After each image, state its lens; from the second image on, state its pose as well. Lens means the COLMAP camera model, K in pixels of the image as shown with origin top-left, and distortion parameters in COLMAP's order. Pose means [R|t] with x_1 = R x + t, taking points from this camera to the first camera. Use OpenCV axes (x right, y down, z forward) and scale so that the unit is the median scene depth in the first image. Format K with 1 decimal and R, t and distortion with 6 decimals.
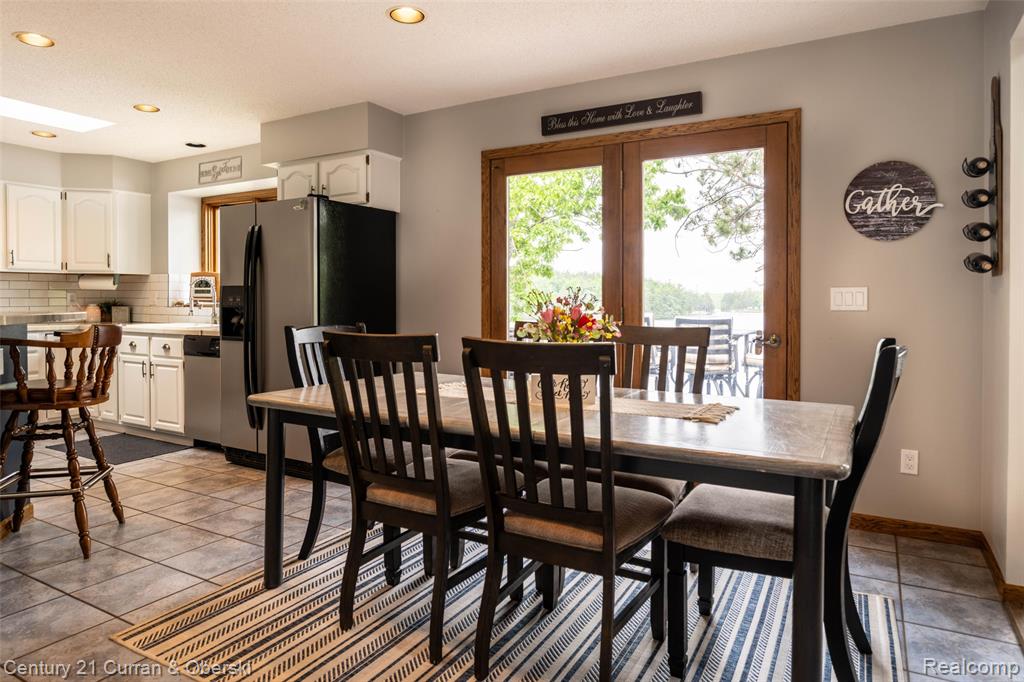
lens RADIAL K [[627.1, 0, 502.6], [0, 627.1, 313.6], [0, 0, 1]] dist [-0.013412, 0.004162]
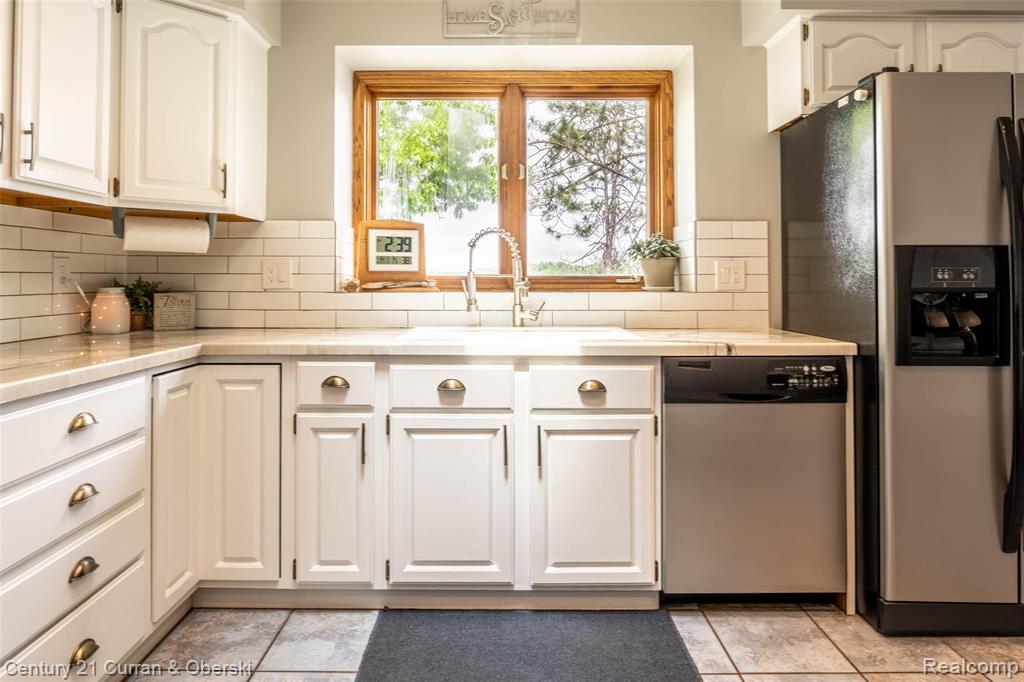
lens RADIAL K [[627.1, 0, 498.3], [0, 627.1, 270.6], [0, 0, 1]] dist [-0.013412, 0.004162]
pose [[0.866390, 0.001690, 0.499365, -1.328918], [0.013352, 0.999558, -0.026548, -0.025832], [-0.499189, 0.029668, 0.865985, 1.088493]]
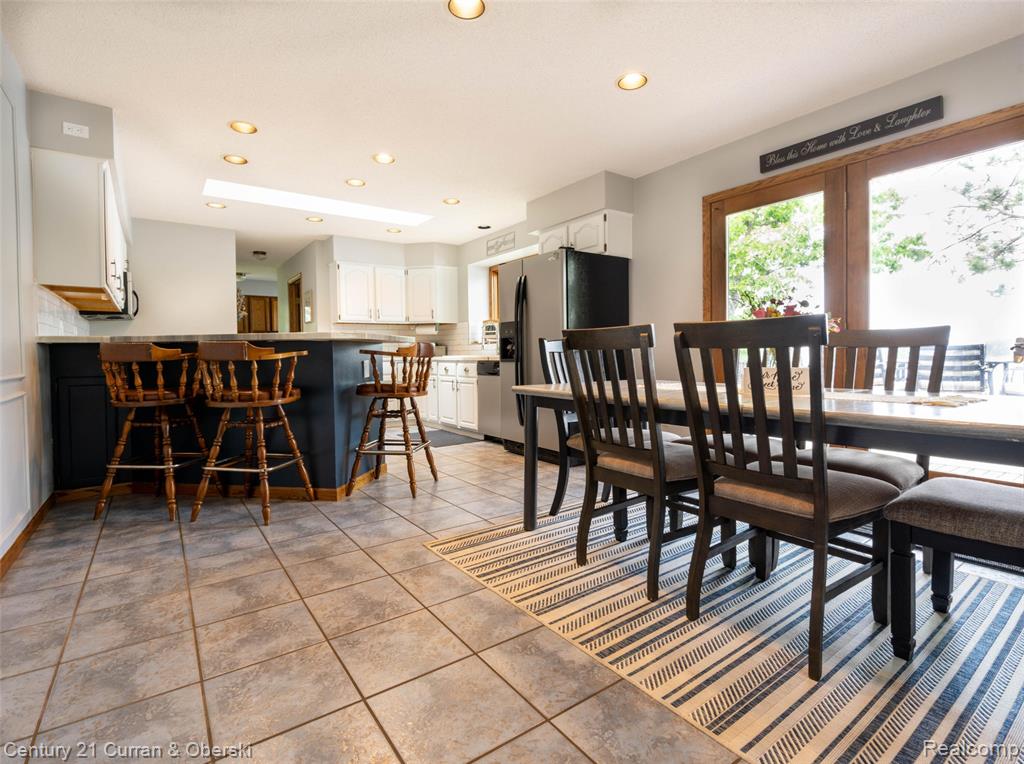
lens RADIAL K [[492.4, 0, 507.8], [0, 492.4, 371.5], [0, 0, 1]] dist [-0.002668, -0.001501]
pose [[0.910954, -0.001933, -0.412503, 0.019313], [0.008610, 0.999860, 0.014328, 0.069107], [0.412418, -0.016604, 0.910843, 0.024145]]
